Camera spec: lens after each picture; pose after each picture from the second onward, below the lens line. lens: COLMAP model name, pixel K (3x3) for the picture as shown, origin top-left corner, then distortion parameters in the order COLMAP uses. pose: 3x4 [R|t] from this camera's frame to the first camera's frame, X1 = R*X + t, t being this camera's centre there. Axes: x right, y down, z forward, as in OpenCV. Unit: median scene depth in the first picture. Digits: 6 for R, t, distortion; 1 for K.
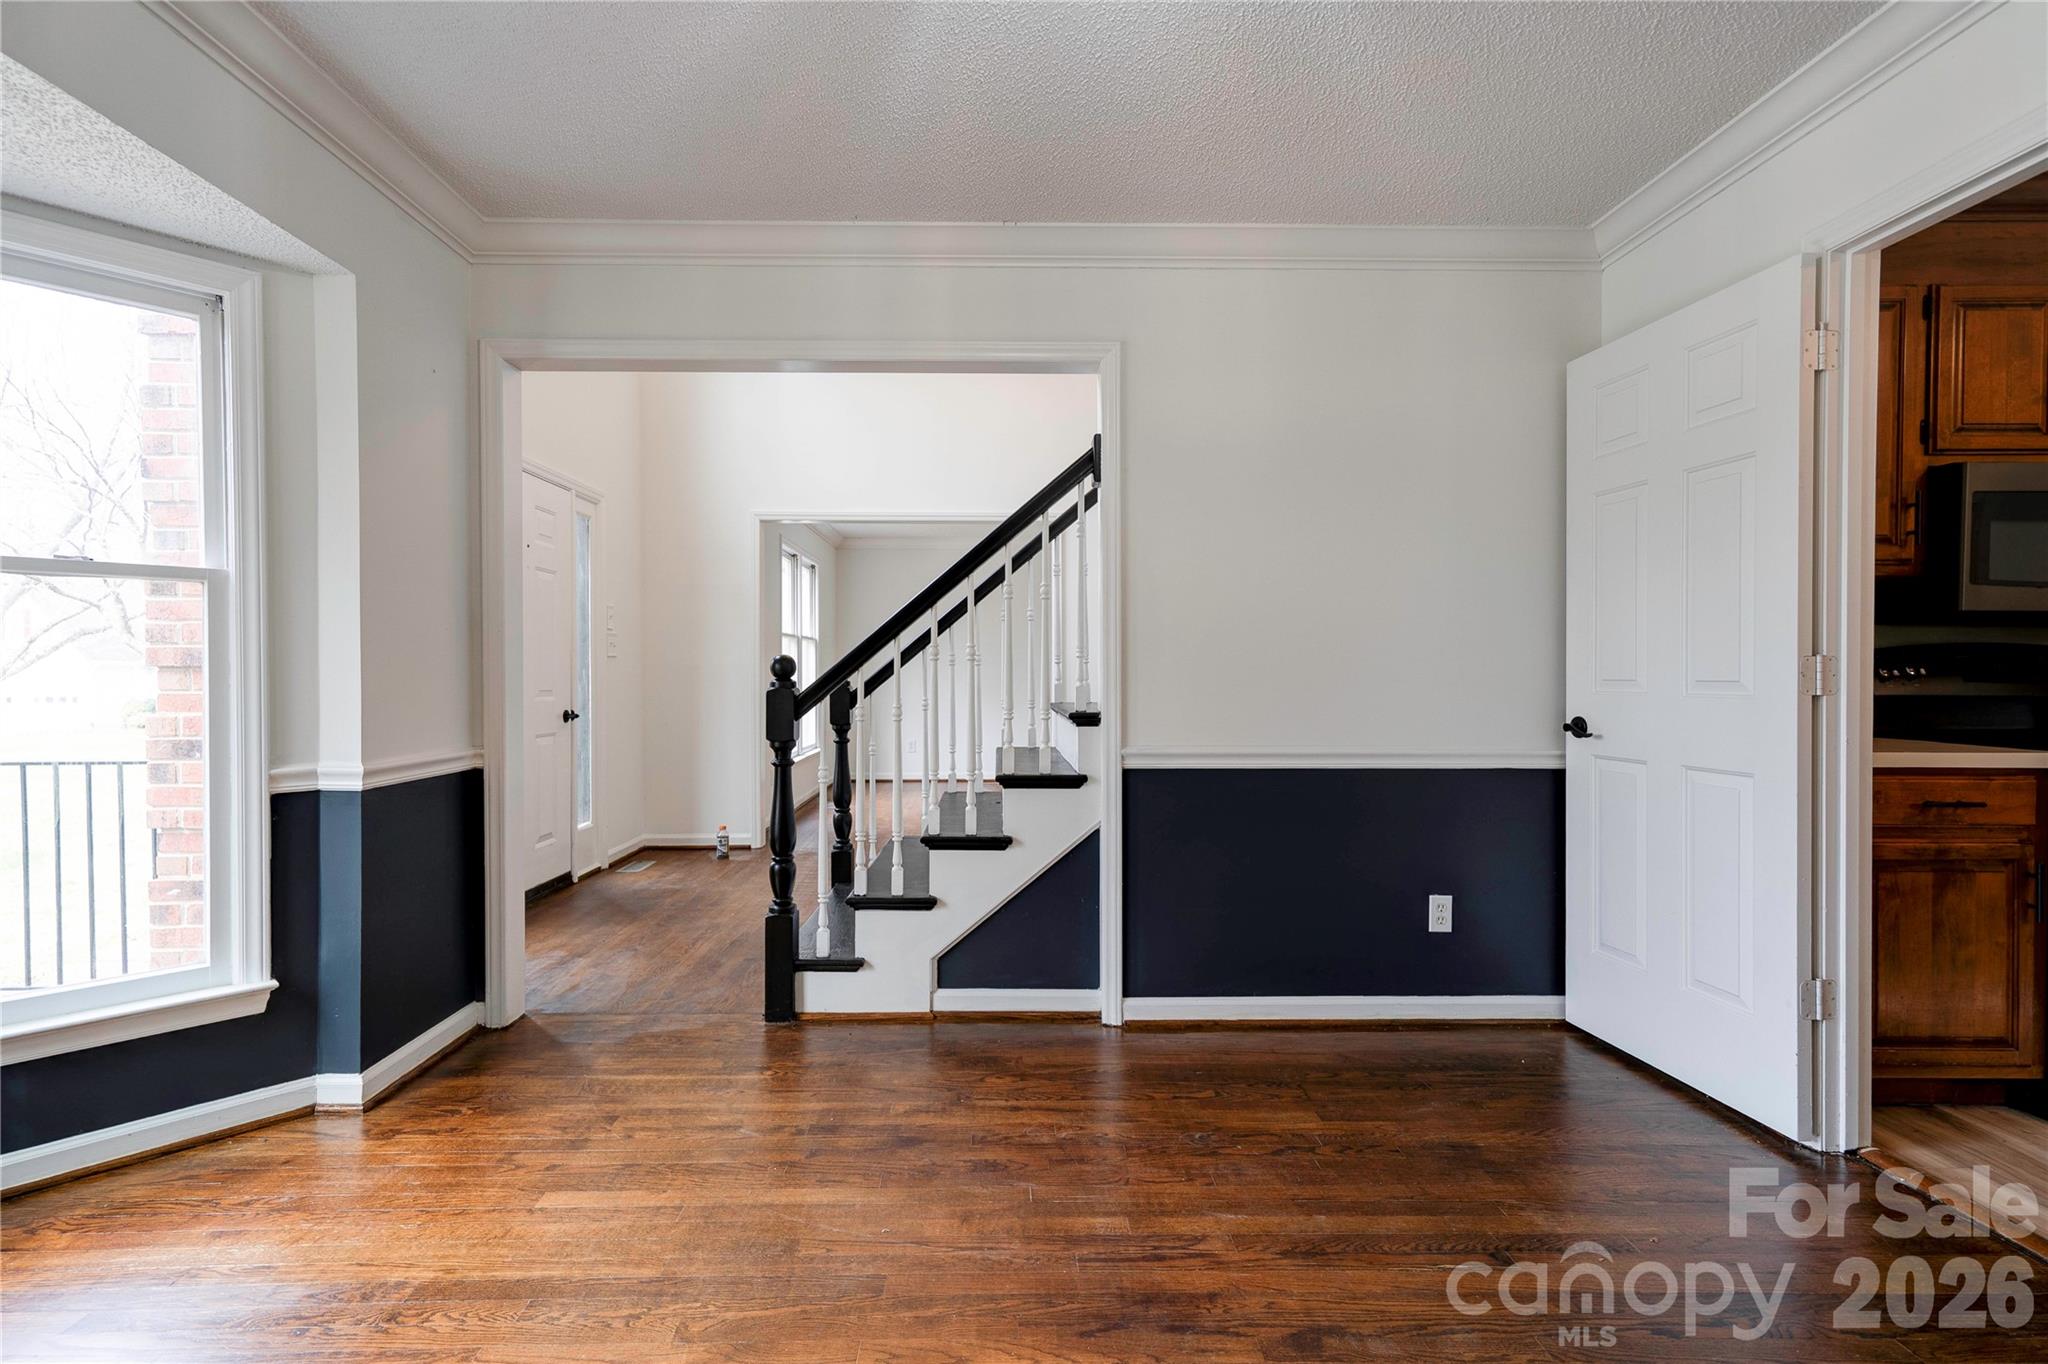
lens RADIAL K [[930.3, 0, 1024.0], [0, 930.3, 679.7], [0, 0, 1]] dist [-0.001726, 0.007220]
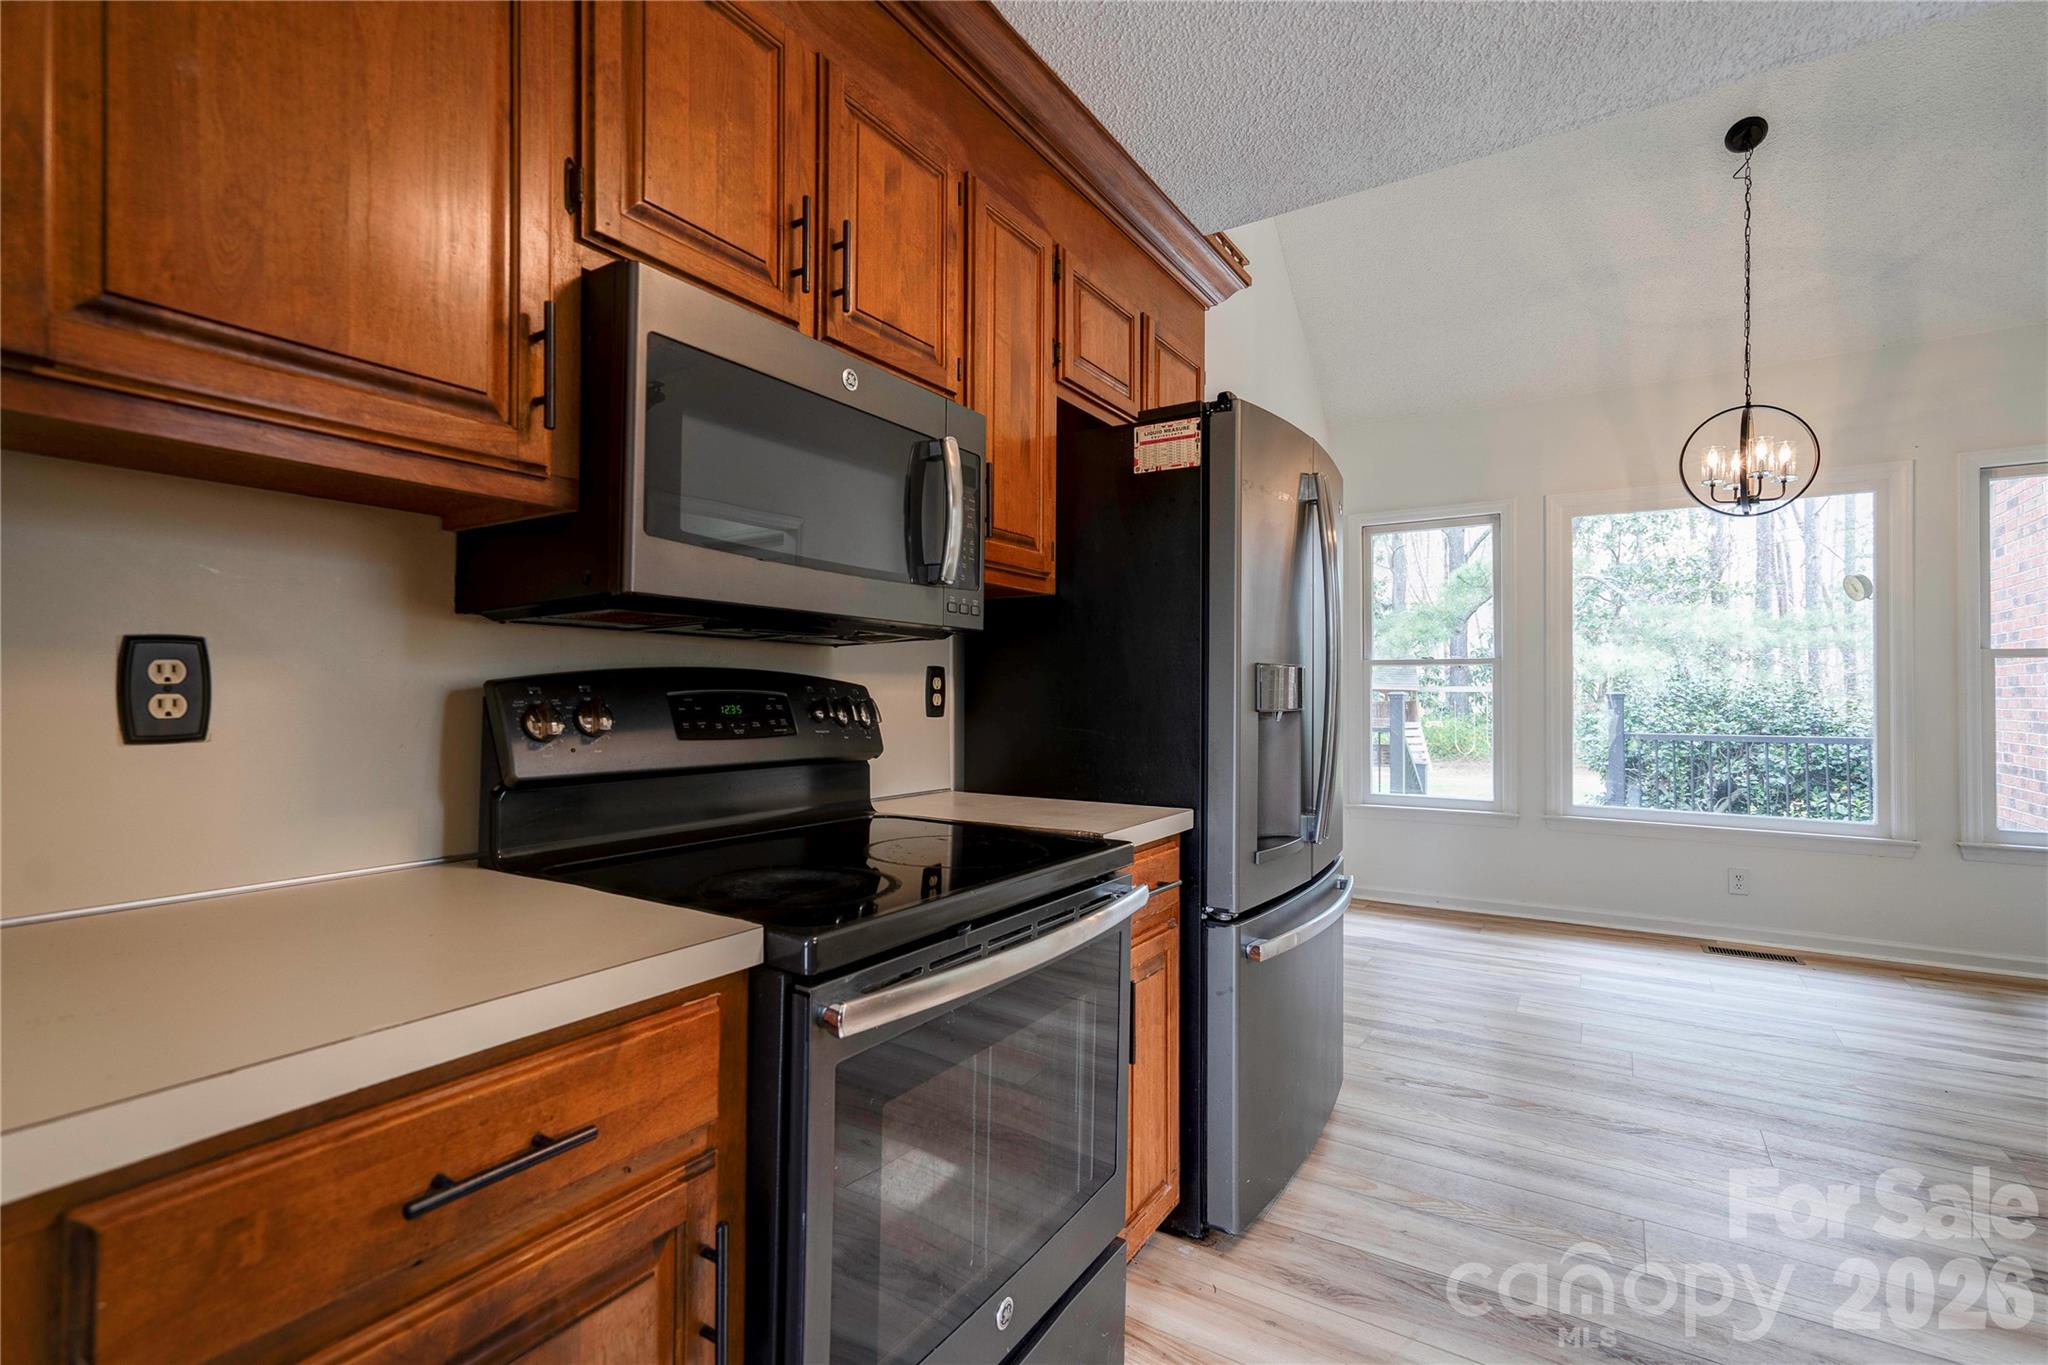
lens RADIAL K [[930.3, 0, 1012.7], [0, 930.3, 677.3], [0, 0, 1]] dist [-0.001726, 0.007220]
pose [[0.549791, 0.012736, 0.835205, 0.734964], [0.009653, 0.999720, -0.021600, -0.022060], [-0.835246, 0.019938, 0.549515, 0.607168]]
